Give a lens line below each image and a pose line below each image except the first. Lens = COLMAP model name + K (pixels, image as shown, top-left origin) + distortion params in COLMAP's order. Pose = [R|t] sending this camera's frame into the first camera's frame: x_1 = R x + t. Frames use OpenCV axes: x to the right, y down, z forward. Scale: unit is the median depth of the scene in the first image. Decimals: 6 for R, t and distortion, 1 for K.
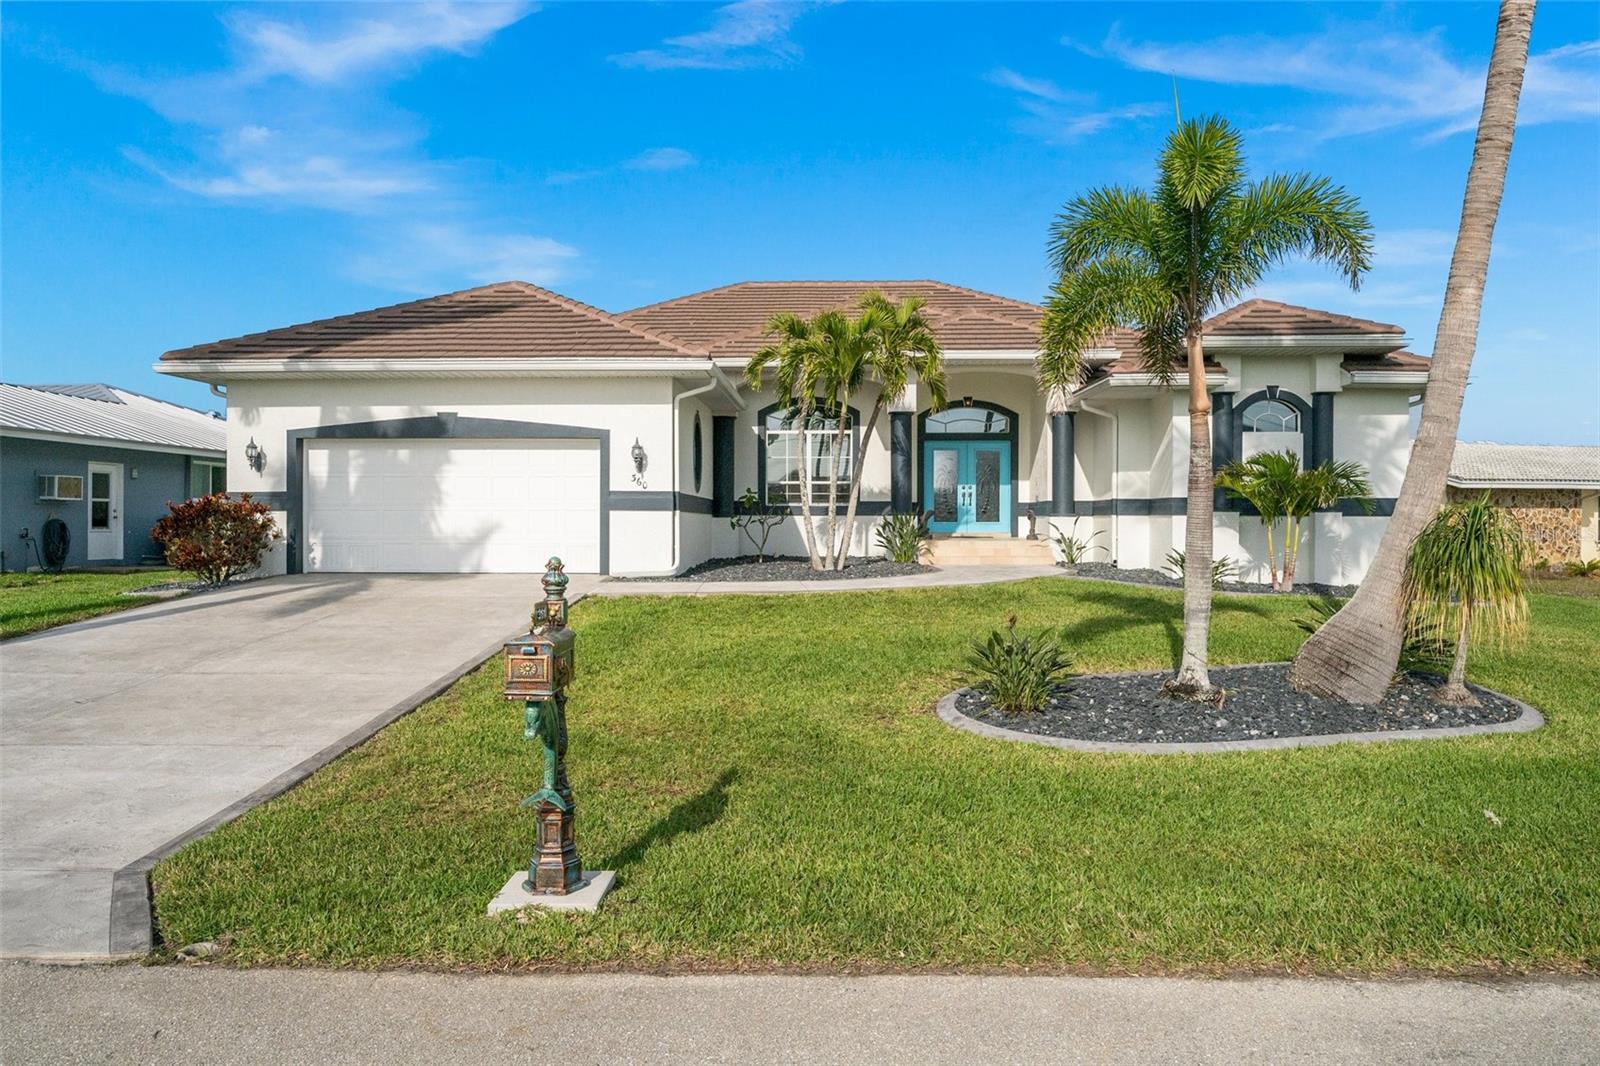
lens RADIAL K [[1004.2, 0, 799.4], [0, 1004.2, 527.4], [0, 0, 1]] dist [-0.001243, -0.001048]
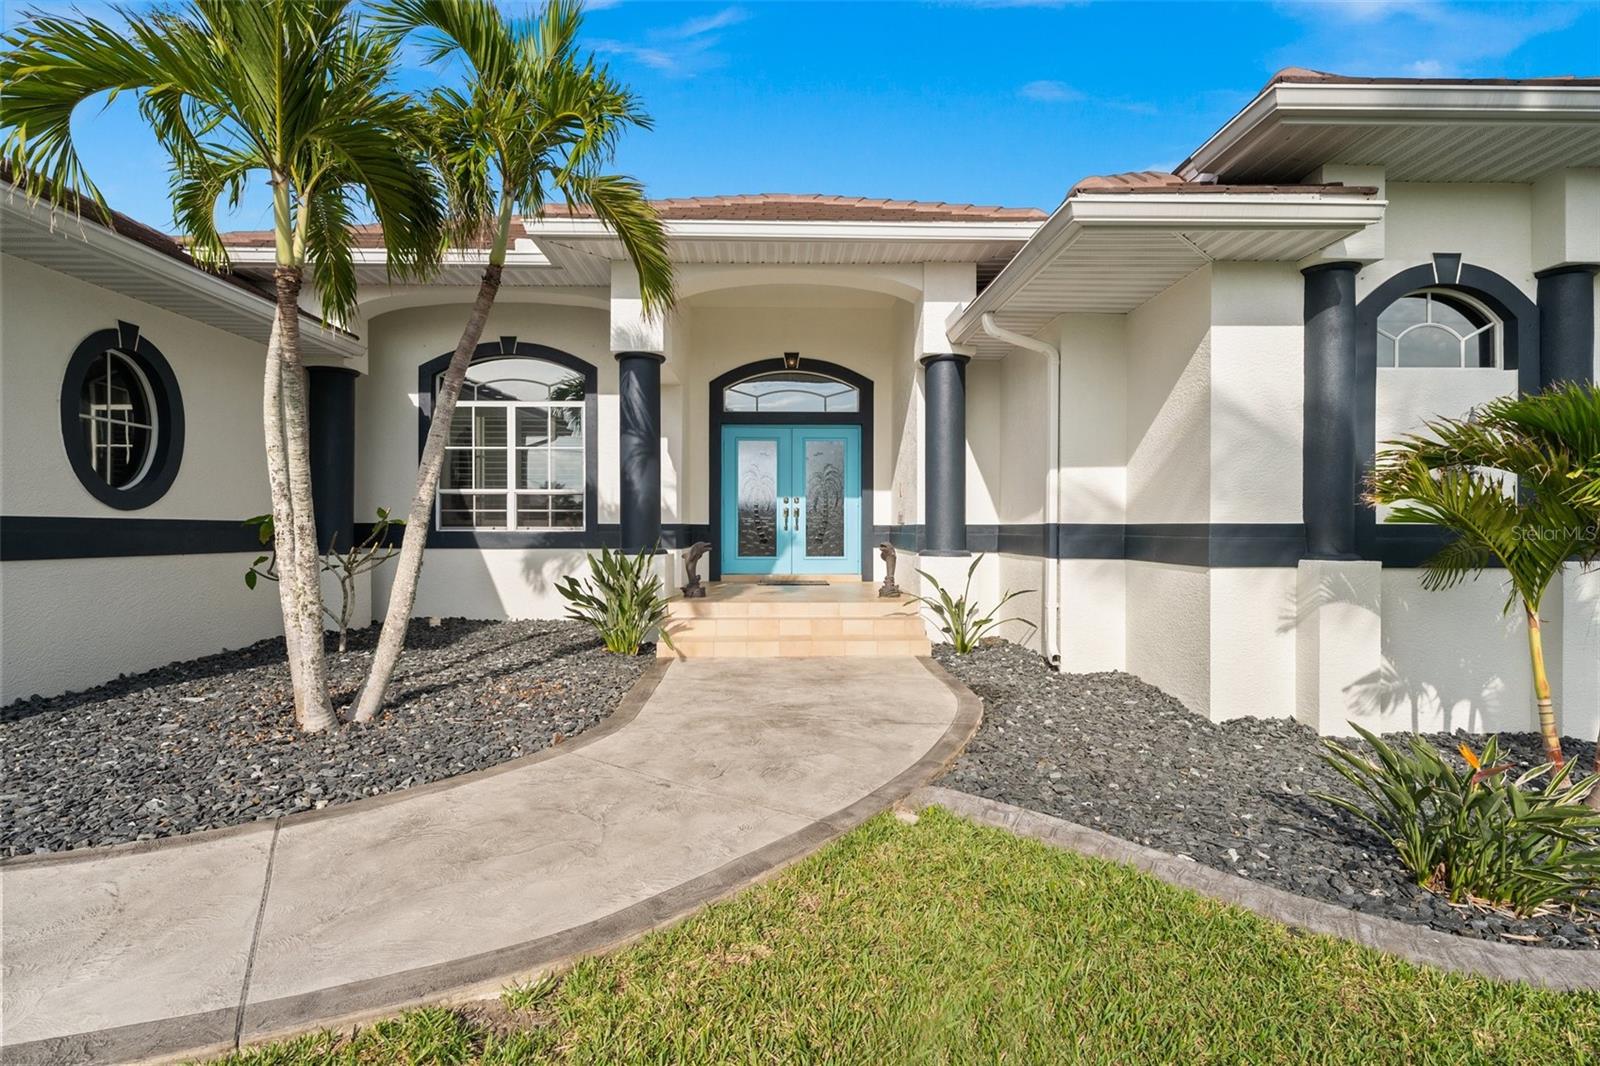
lens RADIAL K [[781.3, 0, 799.3], [0, 781.3, 538.2], [0, 0, 1]] dist [-0.004120, -0.000228]
pose [[0.996948, -0.001800, 0.078049, 0.150462], [0.001433, 0.999988, 0.004758, -0.021324], [-0.078057, -0.004631, 0.996938, 0.583175]]
